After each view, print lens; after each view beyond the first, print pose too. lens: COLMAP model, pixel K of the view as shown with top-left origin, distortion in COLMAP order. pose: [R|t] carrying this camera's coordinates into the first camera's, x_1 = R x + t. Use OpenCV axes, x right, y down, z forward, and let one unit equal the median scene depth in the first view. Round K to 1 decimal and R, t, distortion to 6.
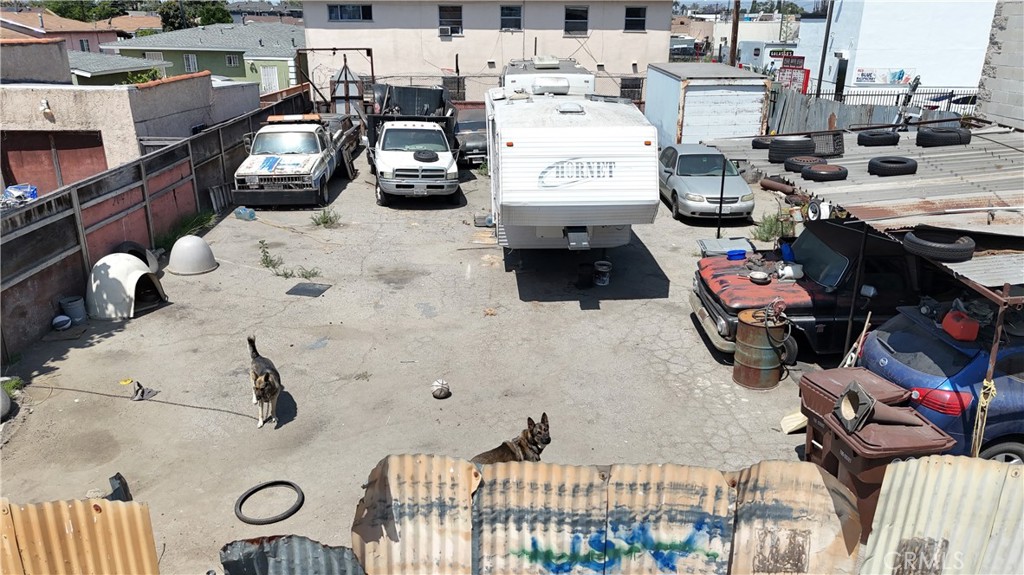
lens RADIAL K [[756.1, 0, 512.0], [0, 756.1, 287.5], [0, 0, 1]] dist [0.080480, -0.082953]
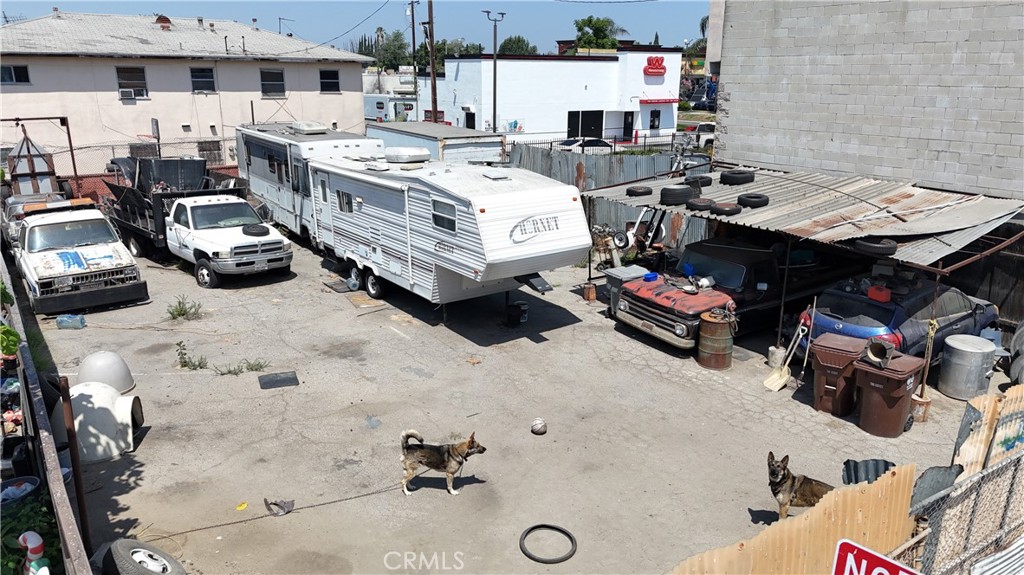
lens RADIAL K [[756.1, 0, 512.0], [0, 756.1, 287.5], [0, 0, 1]] dist [0.080480, -0.082953]
pose [[0.833841, -0.152473, 0.530530, -0.418734], [0.181338, 0.983418, -0.002379, -0.045878], [-0.521370, 0.098189, 0.847663, 0.016132]]
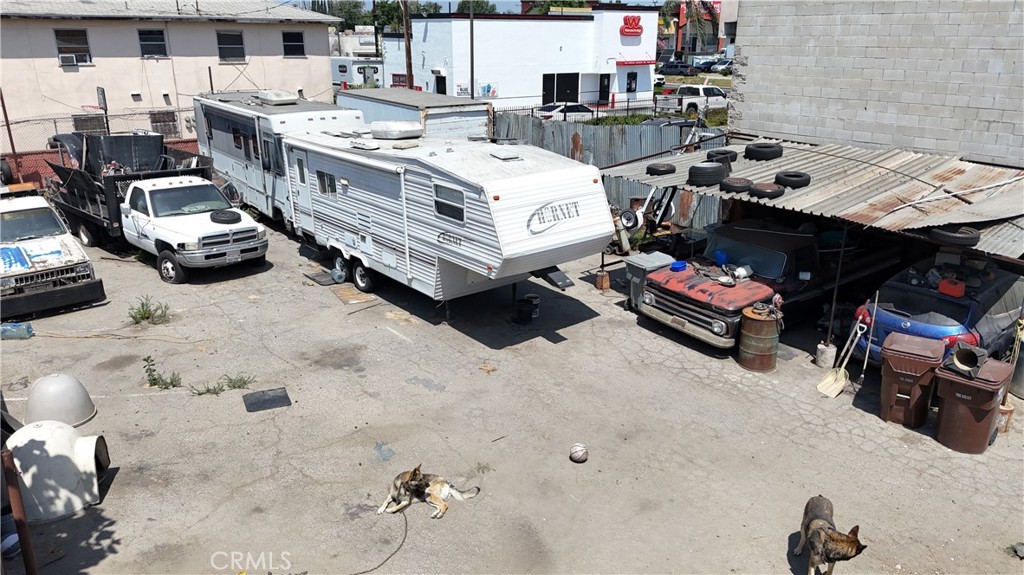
lens RADIAL K [[756.1, 0, 512.0], [0, 756.1, 287.5], [0, 0, 1]] dist [0.080480, -0.082953]
pose [[0.802596, -0.195124, 0.563708, -0.405155], [0.199603, 0.978362, 0.054463, -0.088398], [-0.562138, 0.068806, 0.824177, 0.127636]]
